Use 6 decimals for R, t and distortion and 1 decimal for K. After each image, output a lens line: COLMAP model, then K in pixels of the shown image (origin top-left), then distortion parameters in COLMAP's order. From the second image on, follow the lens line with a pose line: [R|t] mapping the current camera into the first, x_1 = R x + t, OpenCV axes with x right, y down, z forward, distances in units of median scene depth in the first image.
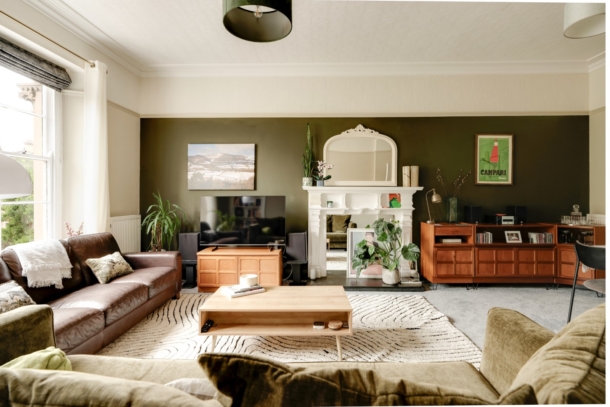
lens RADIAL K [[306.0, 0, 312.2], [0, 306.0, 192.1], [0, 0, 1]] dist [0.002781, -0.001189]
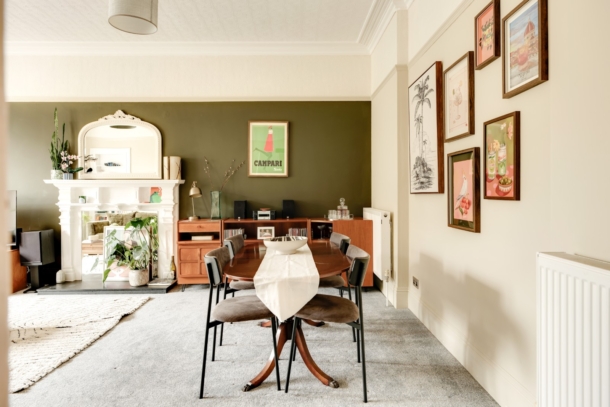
lens RADIAL K [[380.9, 0, 307.9], [0, 380.9, 192.4], [0, 0, 1]] dist [-0.004712, -0.000883]
pose [[0.999068, -0.006660, 0.042644, 0.674131], [0.005967, 0.999848, 0.016374, 0.004666], [-0.042747, -0.016104, 0.998956, -0.141970]]
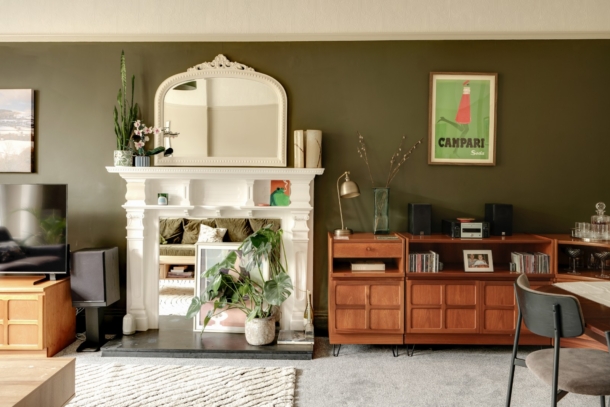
lens RADIAL K [[495.5, 0, 307.7], [0, 495.5, 183.5], [0, 0, 1]] dist [-0.003721, 0.007714]
pose [[0.999952, 0.004296, -0.008829, 0.329572], [-0.004112, 0.999778, 0.020687, -0.008061], [0.008916, -0.020650, 0.999747, 0.106658]]
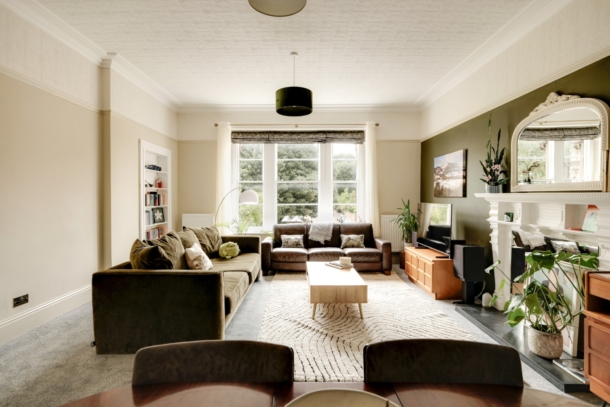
lens RADIAL K [[306.0, 0, 299.4], [0, 306.0, 199.7], [0, 0, 1]] dist [0.002781, -0.001189]
pose [[0.002777, 0.011933, -0.999925, 0.802078], [0.008499, 0.999892, 0.011956, -0.015133], [0.999960, -0.008531, 0.002675, 0.493251]]
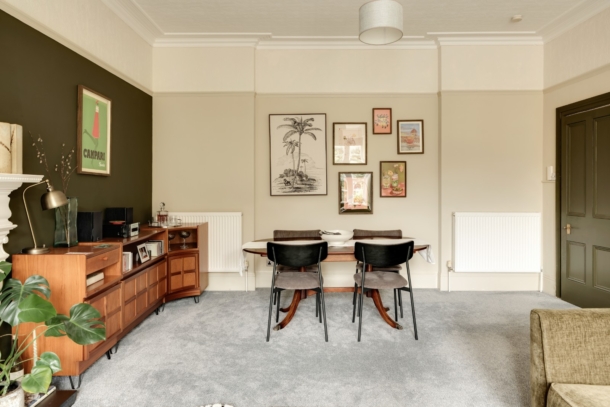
lens RADIAL K [[406.5, 0, 303.3], [0, 406.5, 185.6], [0, 0, 1]] dist [0.000872, -0.000744]
pose [[-0.012158, 0.003485, 0.999920, -0.234415], [-0.009566, 0.999948, -0.003601, -0.003529], [-0.999880, -0.009609, -0.012124, 0.601493]]
